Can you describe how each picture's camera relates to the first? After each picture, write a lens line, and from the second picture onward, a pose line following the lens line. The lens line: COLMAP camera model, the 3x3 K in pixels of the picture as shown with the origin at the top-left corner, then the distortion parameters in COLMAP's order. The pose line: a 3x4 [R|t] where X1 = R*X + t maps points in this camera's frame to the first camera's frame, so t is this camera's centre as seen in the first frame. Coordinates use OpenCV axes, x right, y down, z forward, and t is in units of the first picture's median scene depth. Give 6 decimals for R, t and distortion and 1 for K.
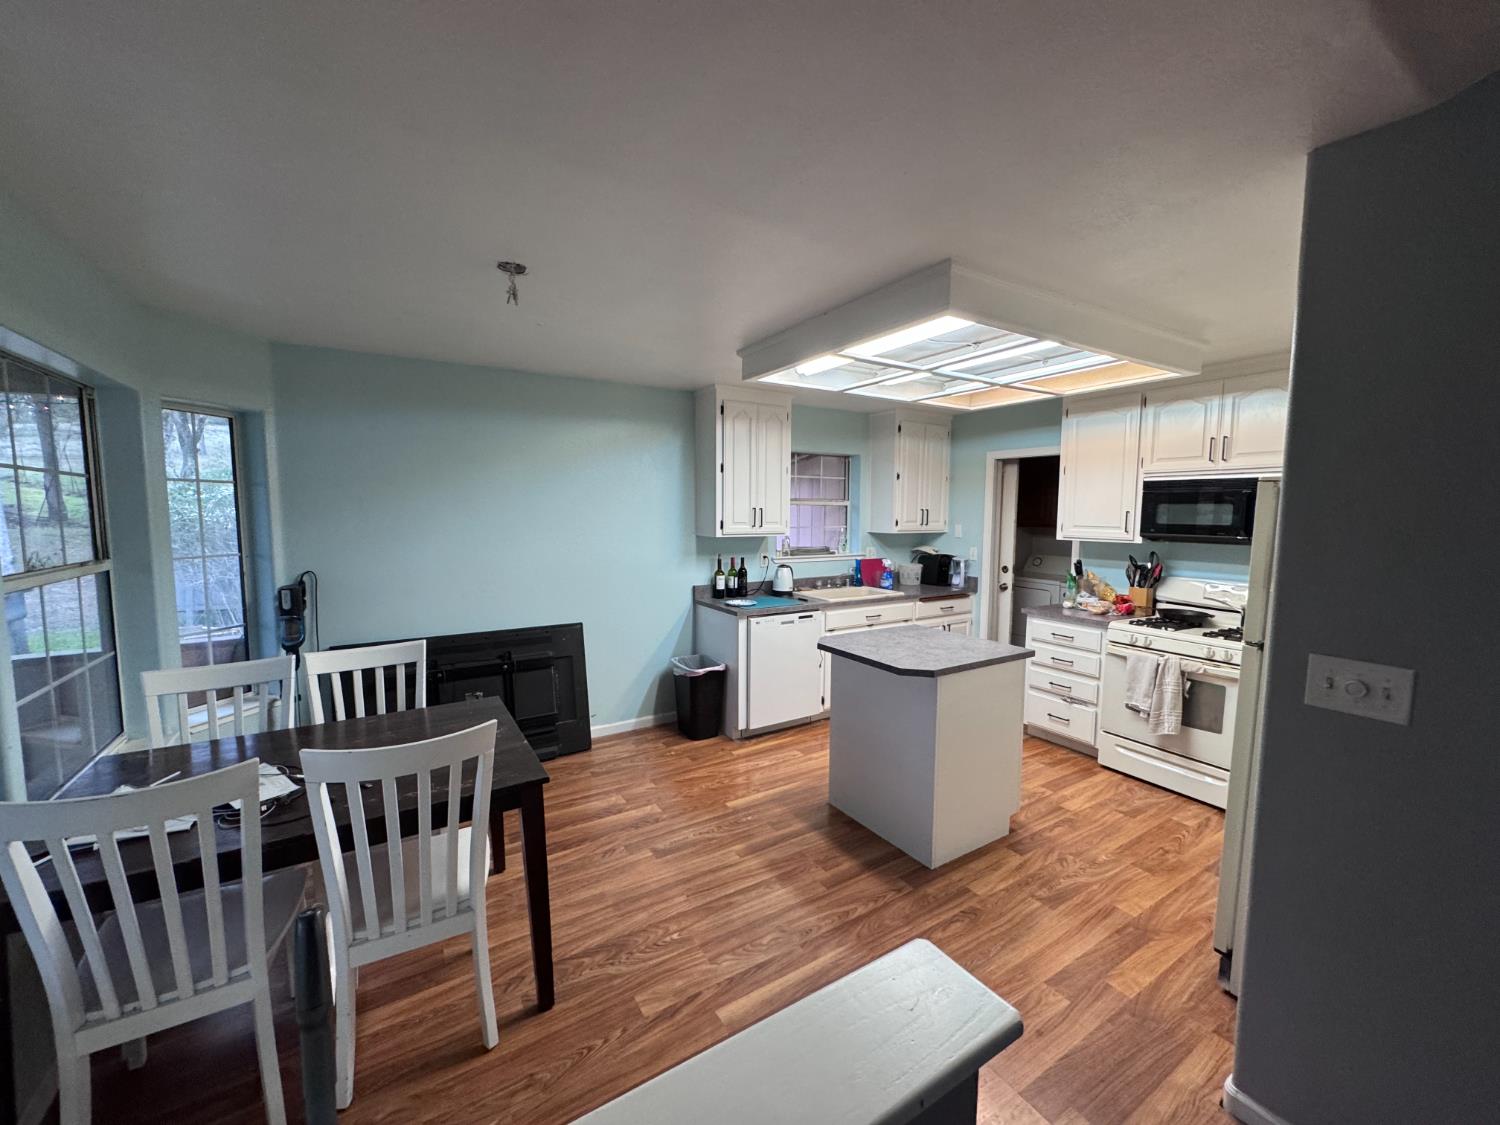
lens RADIAL K [[600.0, 0, 750.0], [0, 600.0, 562.5], [0, 0, 1]] dist [-0.000147, 0.000024]
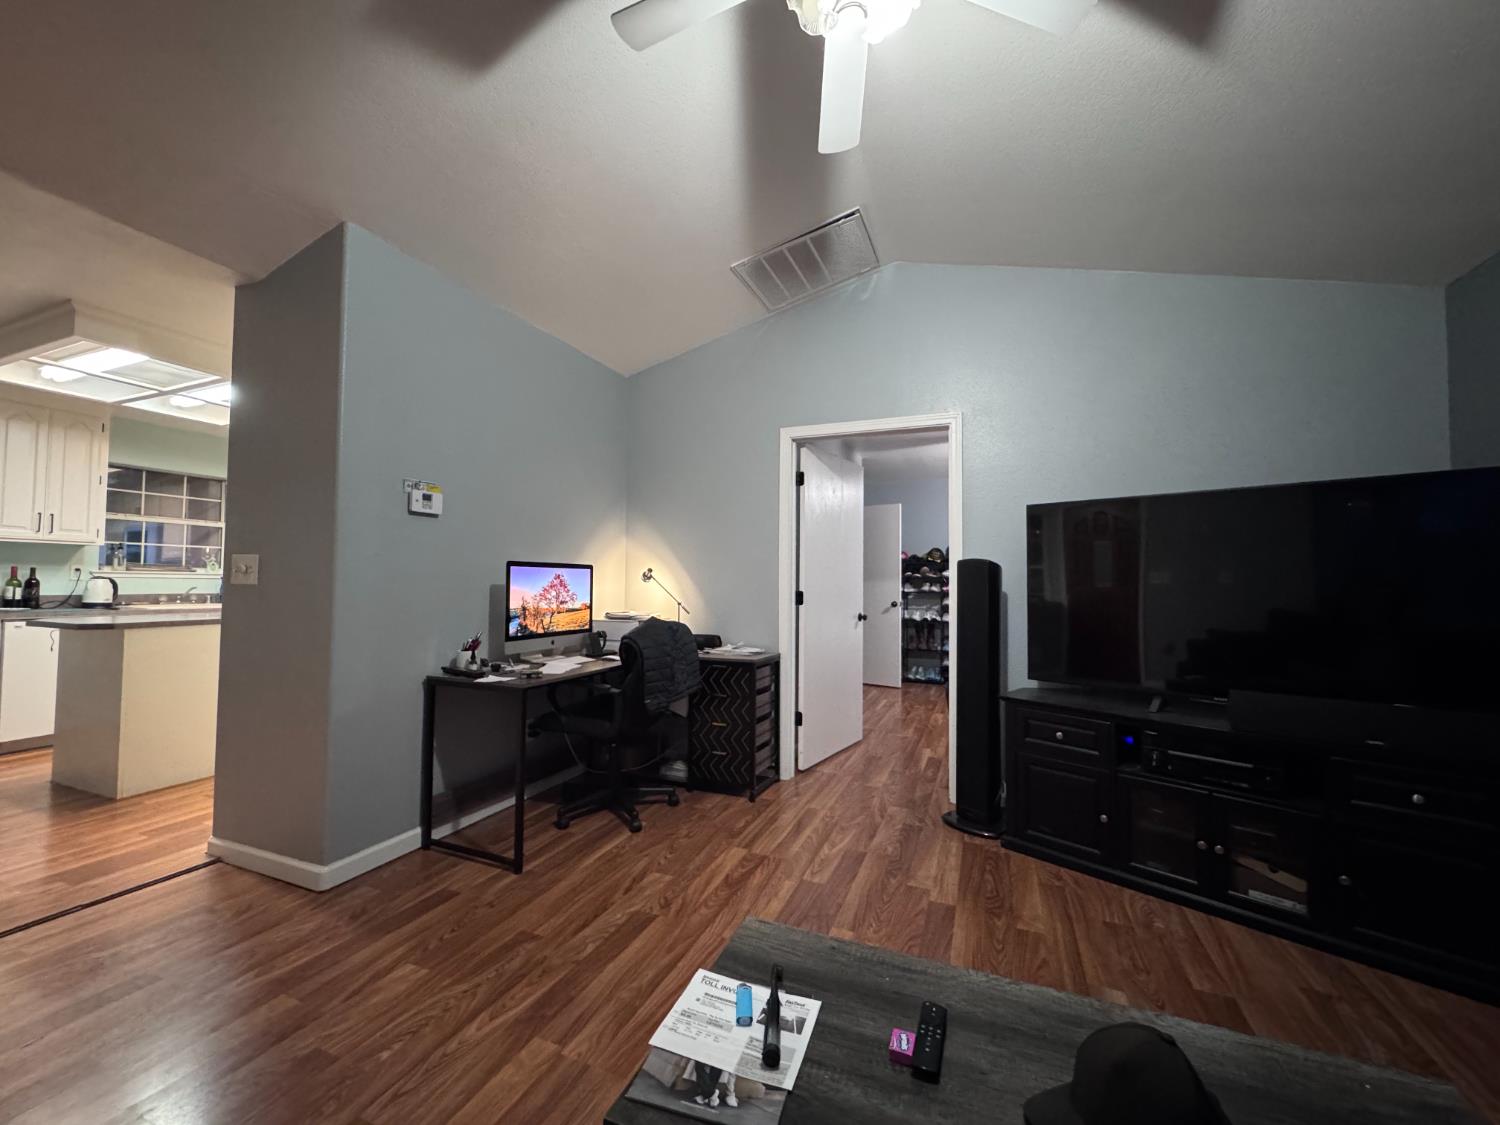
lens RADIAL K [[600.0, 0, 750.0], [0, 600.0, 562.5], [0, 0, 1]] dist [-0.000147, 0.000024]
pose [[0.809735, 0.026837, 0.586181, 0.347545], [0.042685, 0.993613, -0.104455, 0.131038], [-0.585241, 0.109602, 0.803418, -0.413912]]
